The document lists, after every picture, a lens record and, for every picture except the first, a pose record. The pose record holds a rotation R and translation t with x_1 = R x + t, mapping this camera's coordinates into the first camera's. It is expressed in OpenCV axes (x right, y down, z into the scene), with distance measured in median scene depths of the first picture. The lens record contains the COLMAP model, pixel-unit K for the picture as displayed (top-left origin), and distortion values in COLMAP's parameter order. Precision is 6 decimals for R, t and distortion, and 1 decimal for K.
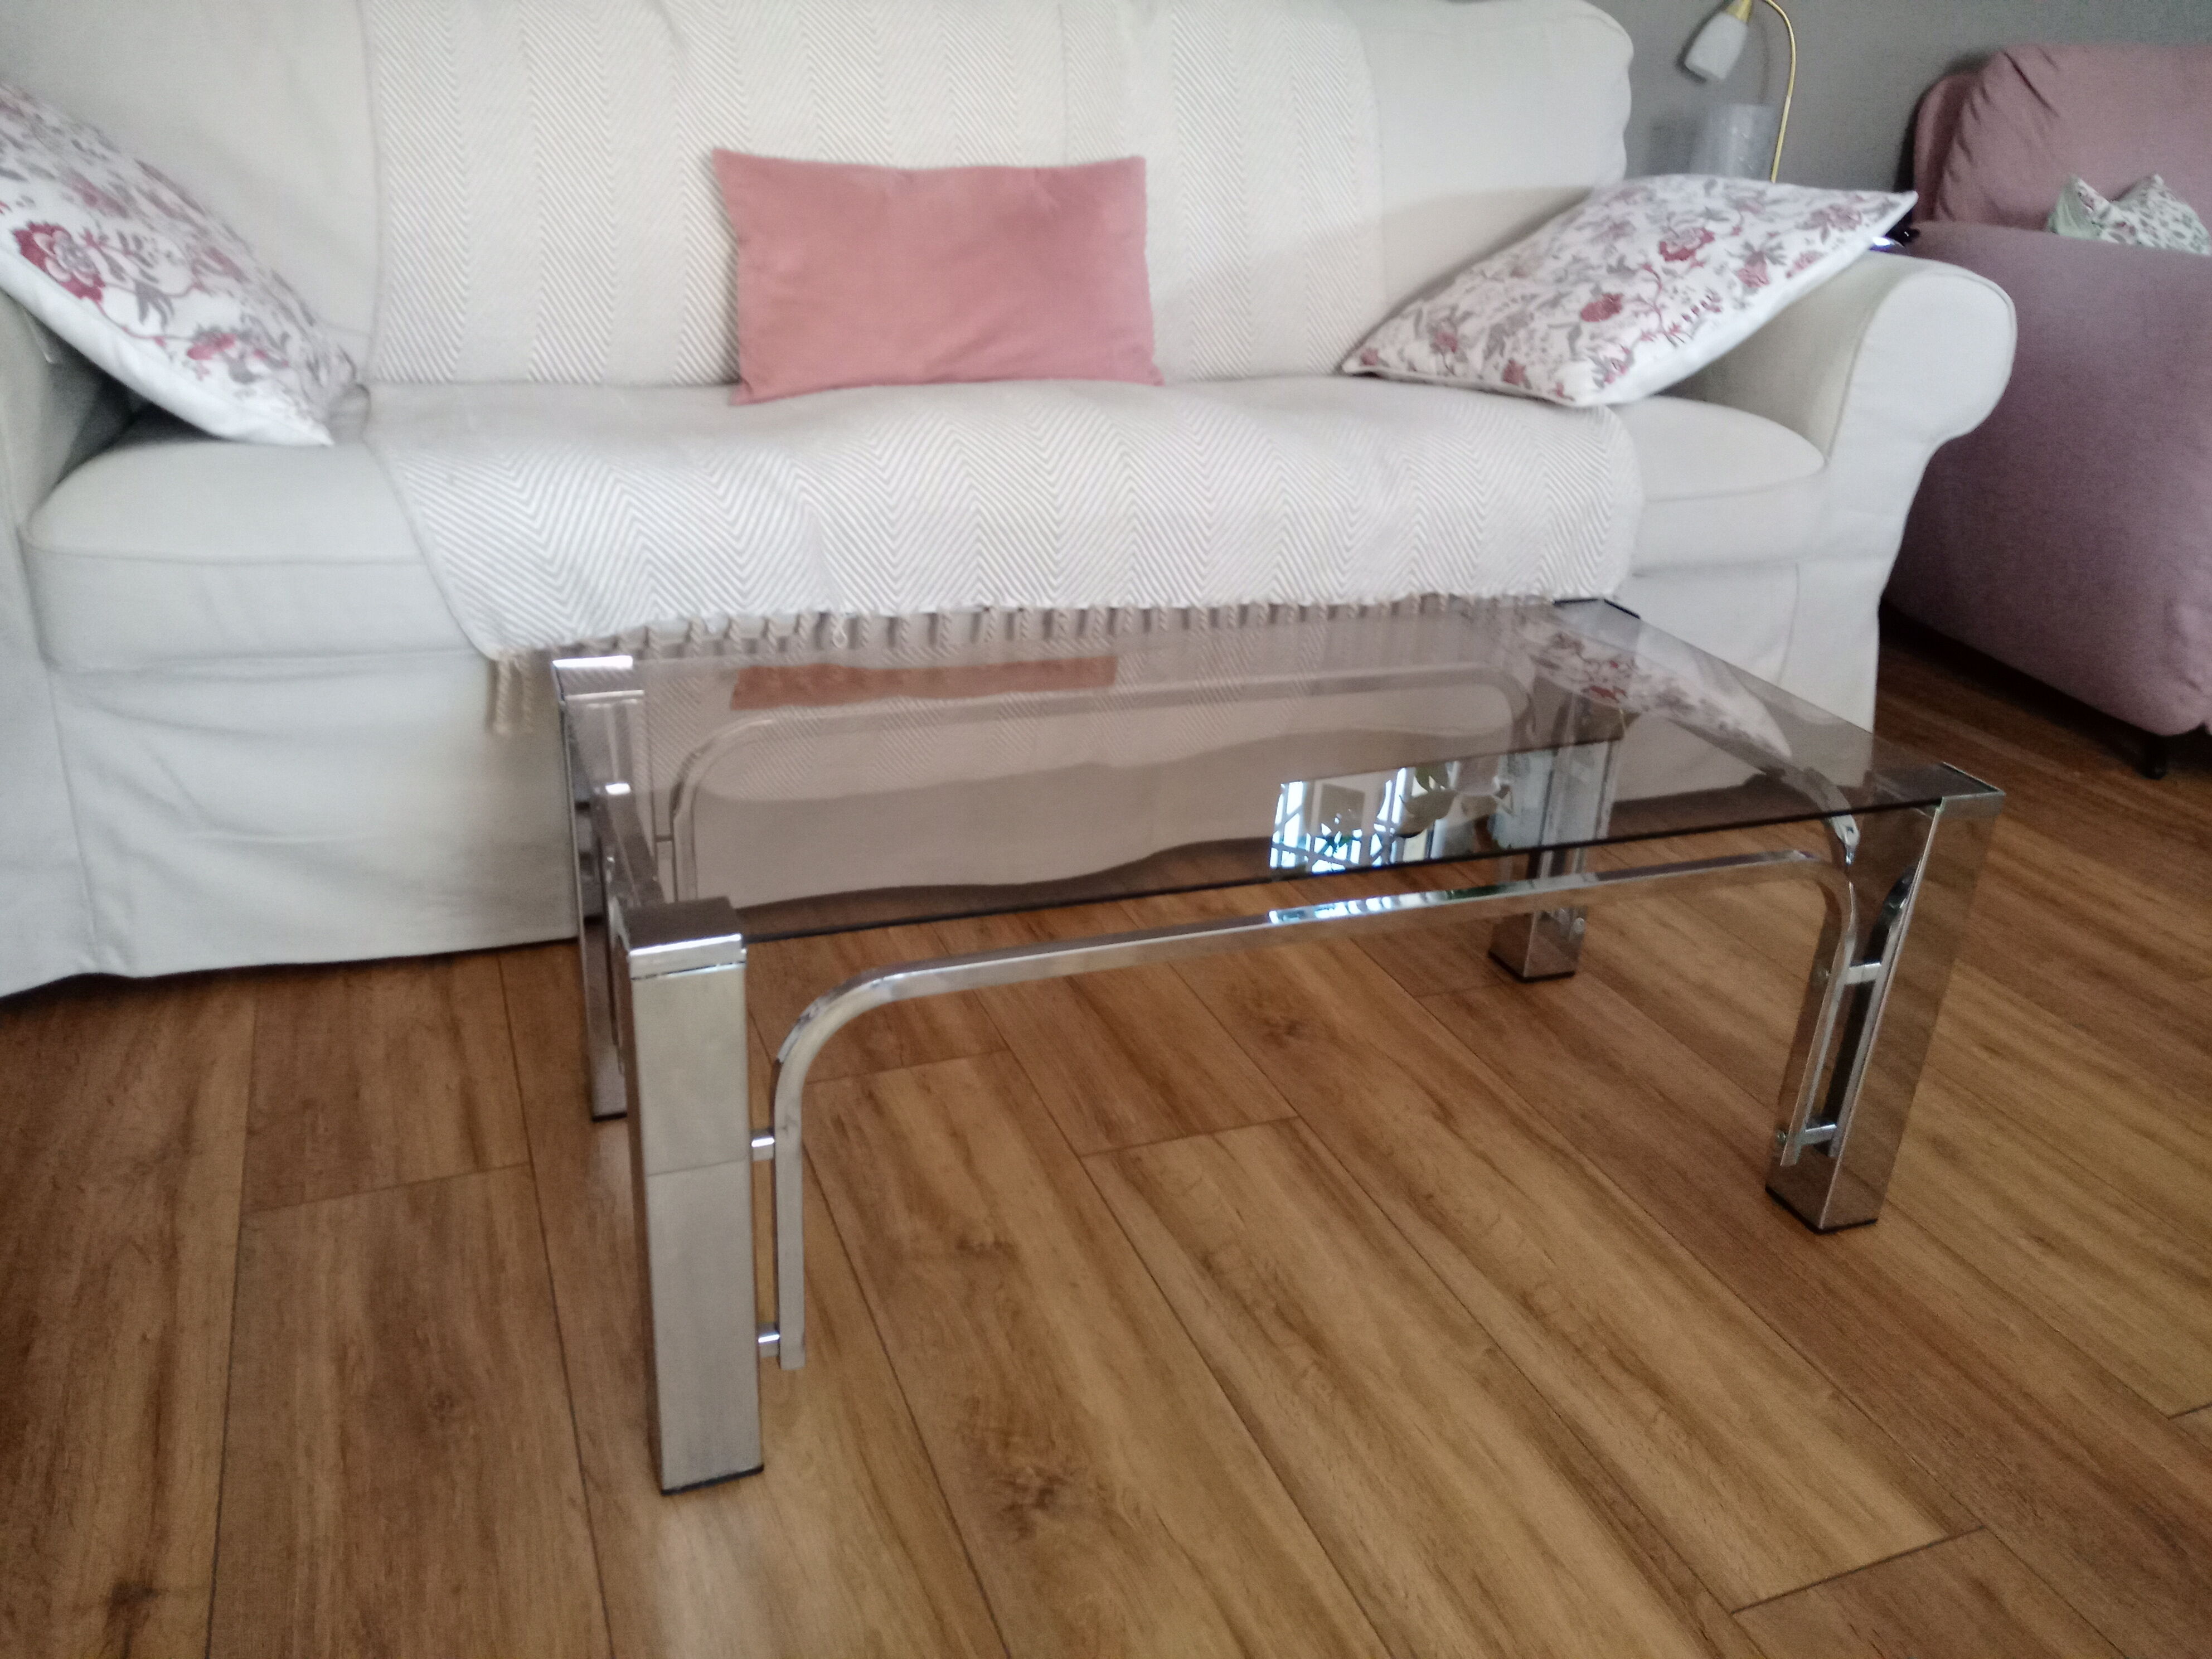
lens RADIAL K [[1749.2, 0, 1117.2], [0, 1749.2, 803.7], [0, 0, 1]] dist [0.048495, -0.129163]
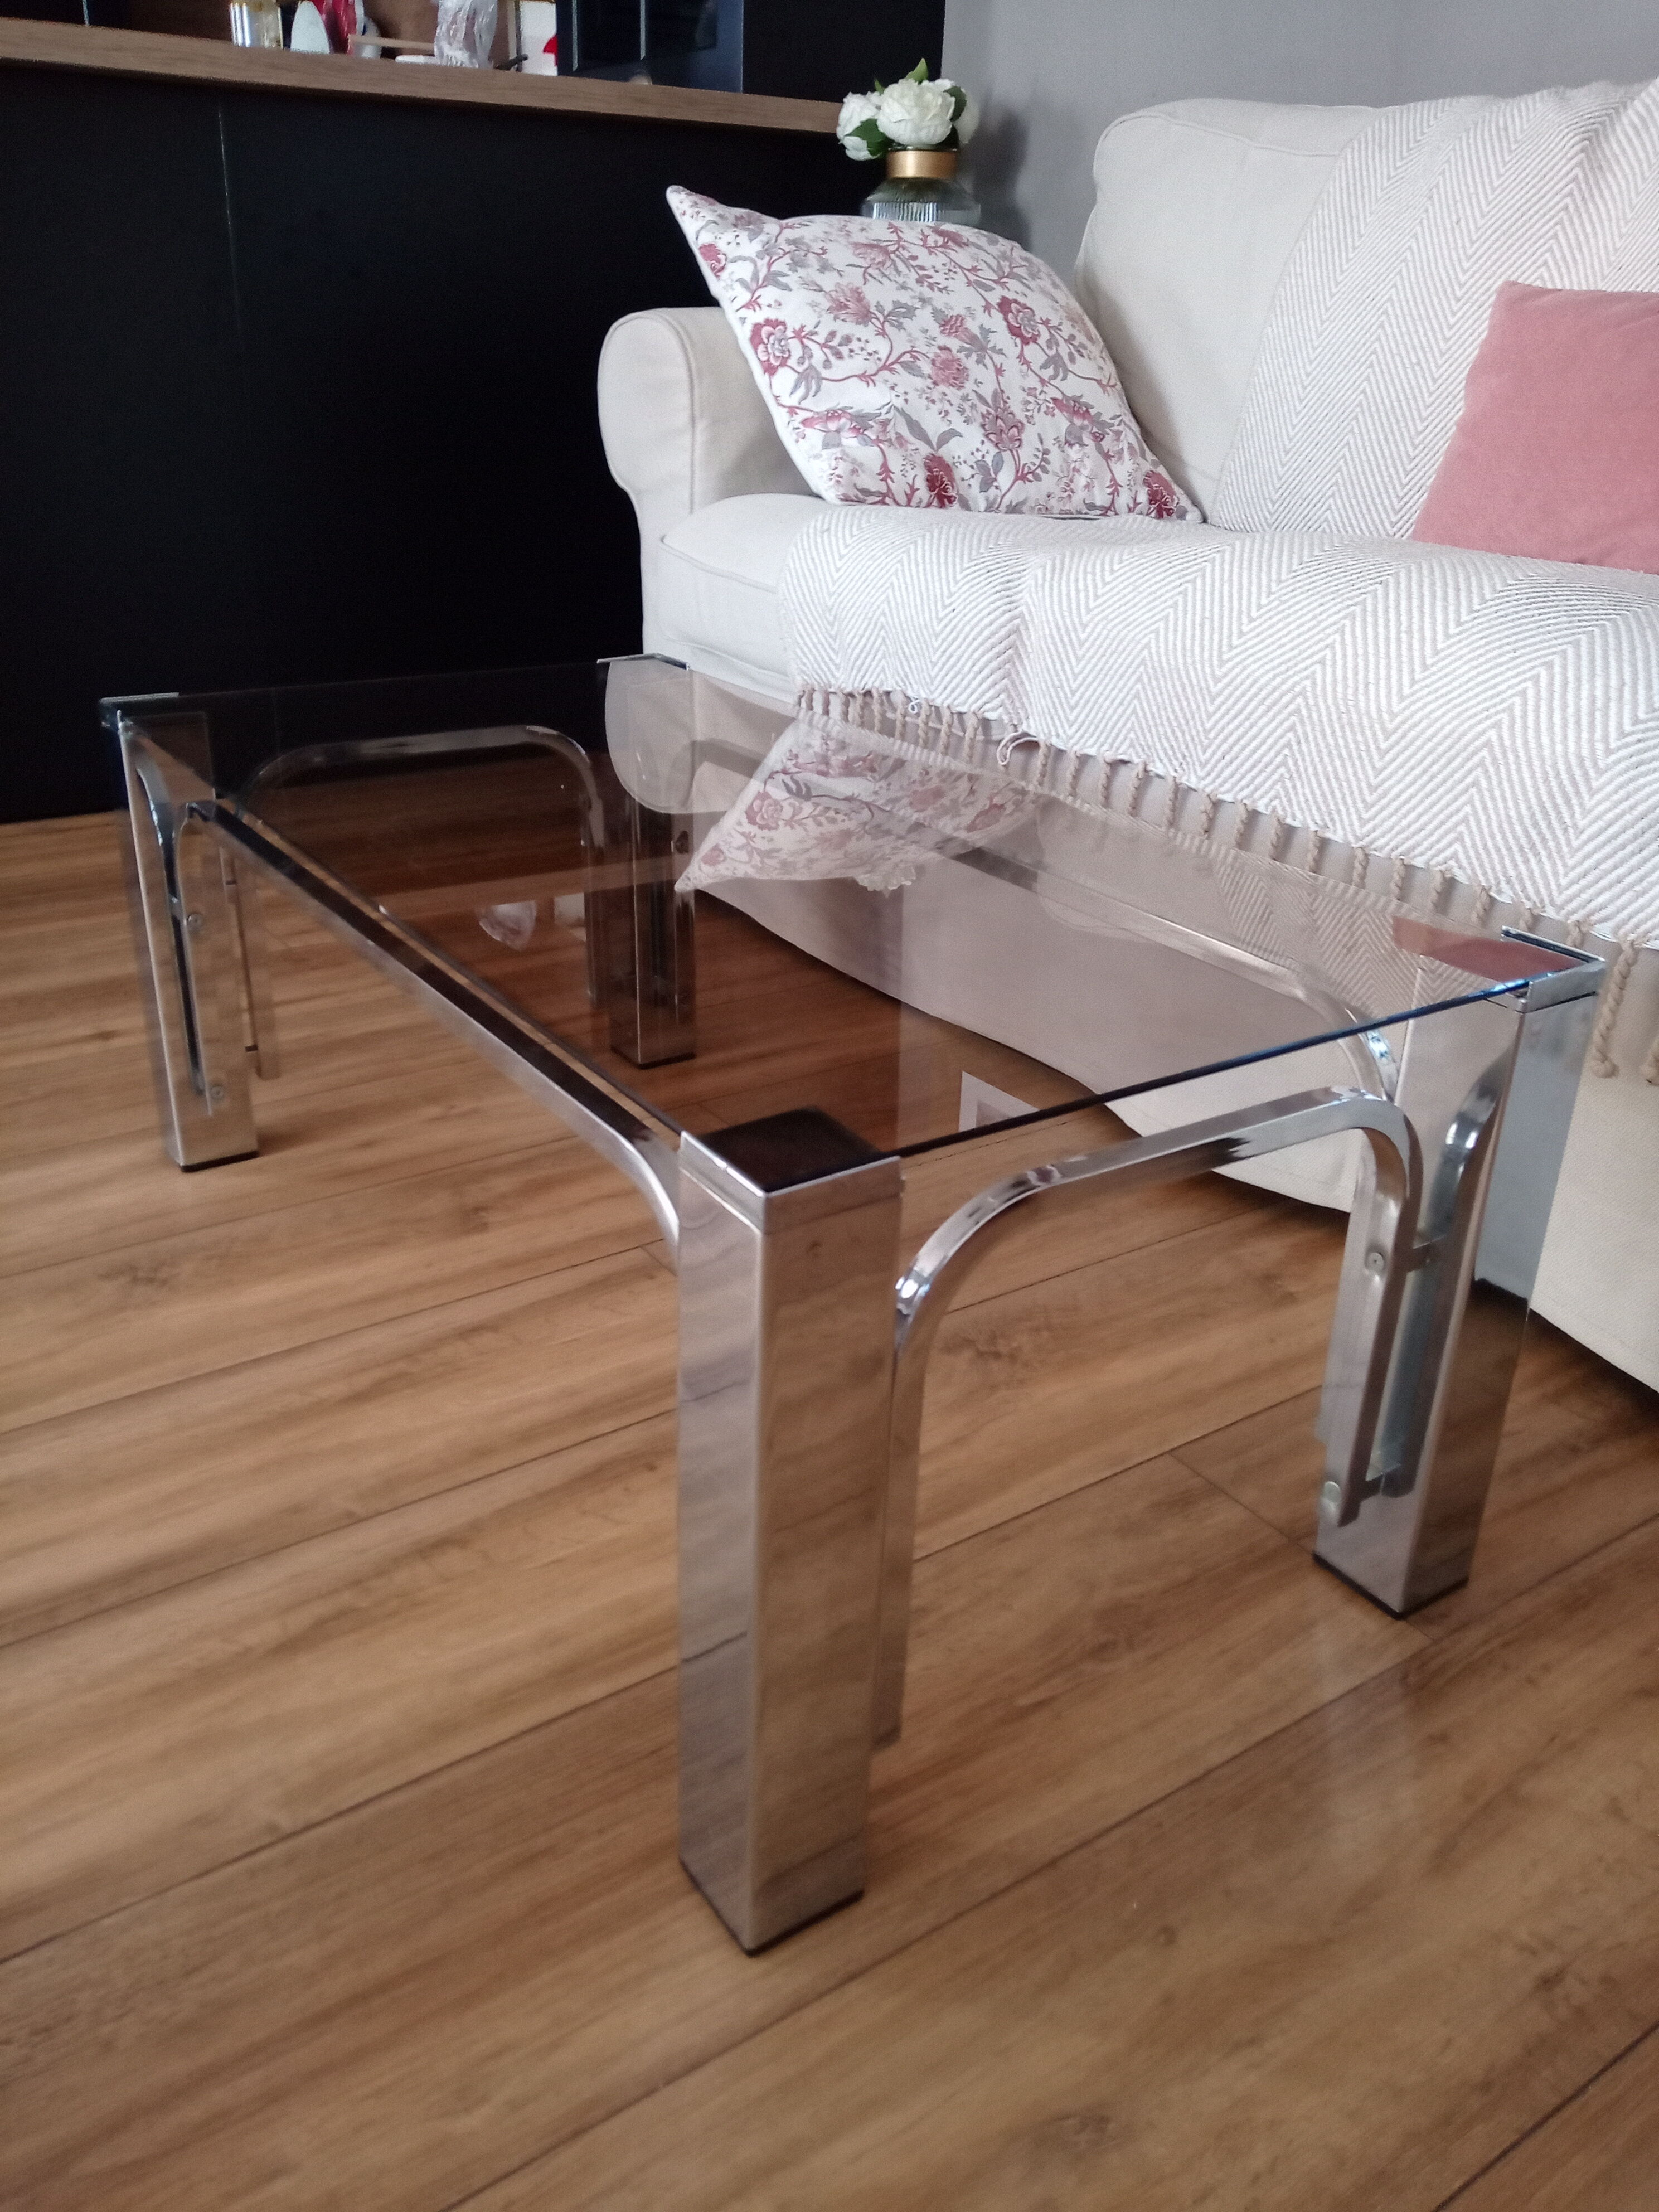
lens RADIAL K [[1749.2, 0, 806.2], [0, 1749.2, 1101.6], [0, 0, 1]] dist [0.048495, -0.129163]
pose [[0.207635, 0.347953, -0.914230, 0.801456], [-0.396505, 0.884315, 0.246516, -0.130895], [0.894244, 0.311311, 0.321580, 0.723102]]
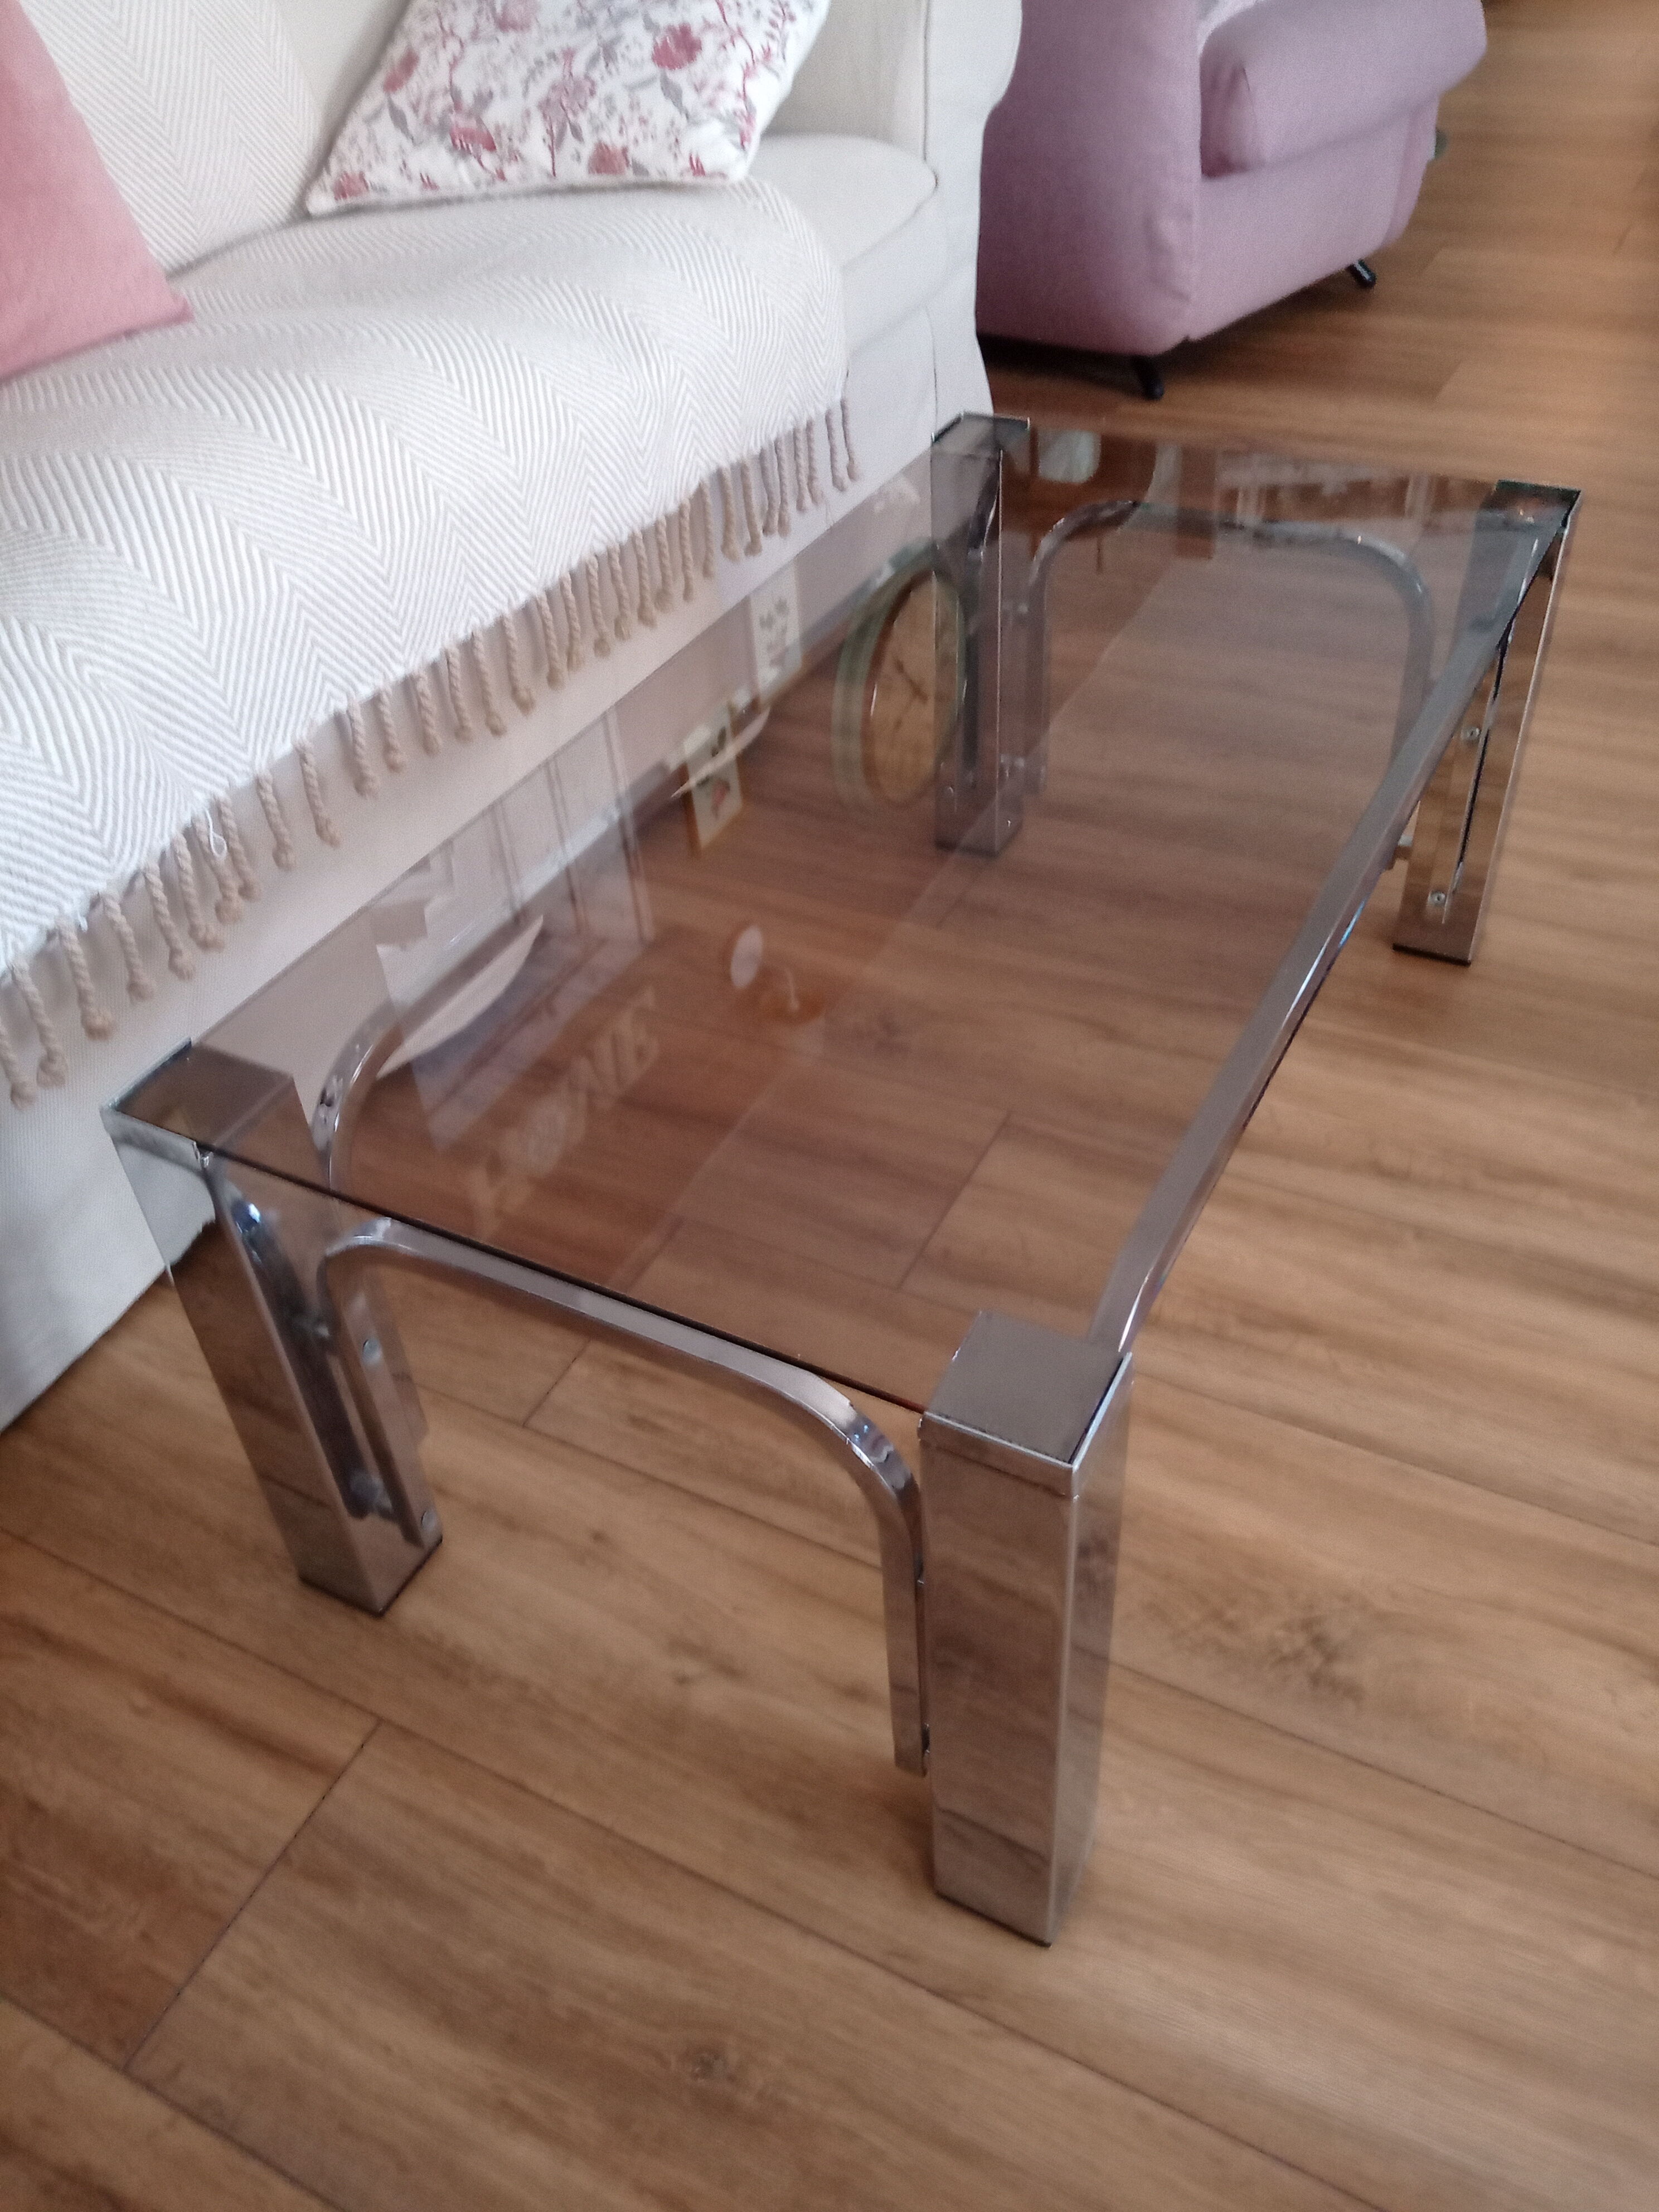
lens RADIAL K [[1749.2, 0, 806.2], [0, 1749.2, 1101.6], [0, 0, 1]] dist [0.048495, -0.129163]
pose [[0.755079, -0.498807, 0.425496, -0.356225], [0.353883, 0.856400, 0.375959, -0.202122], [-0.551926, -0.133303, 0.823169, 0.327896]]
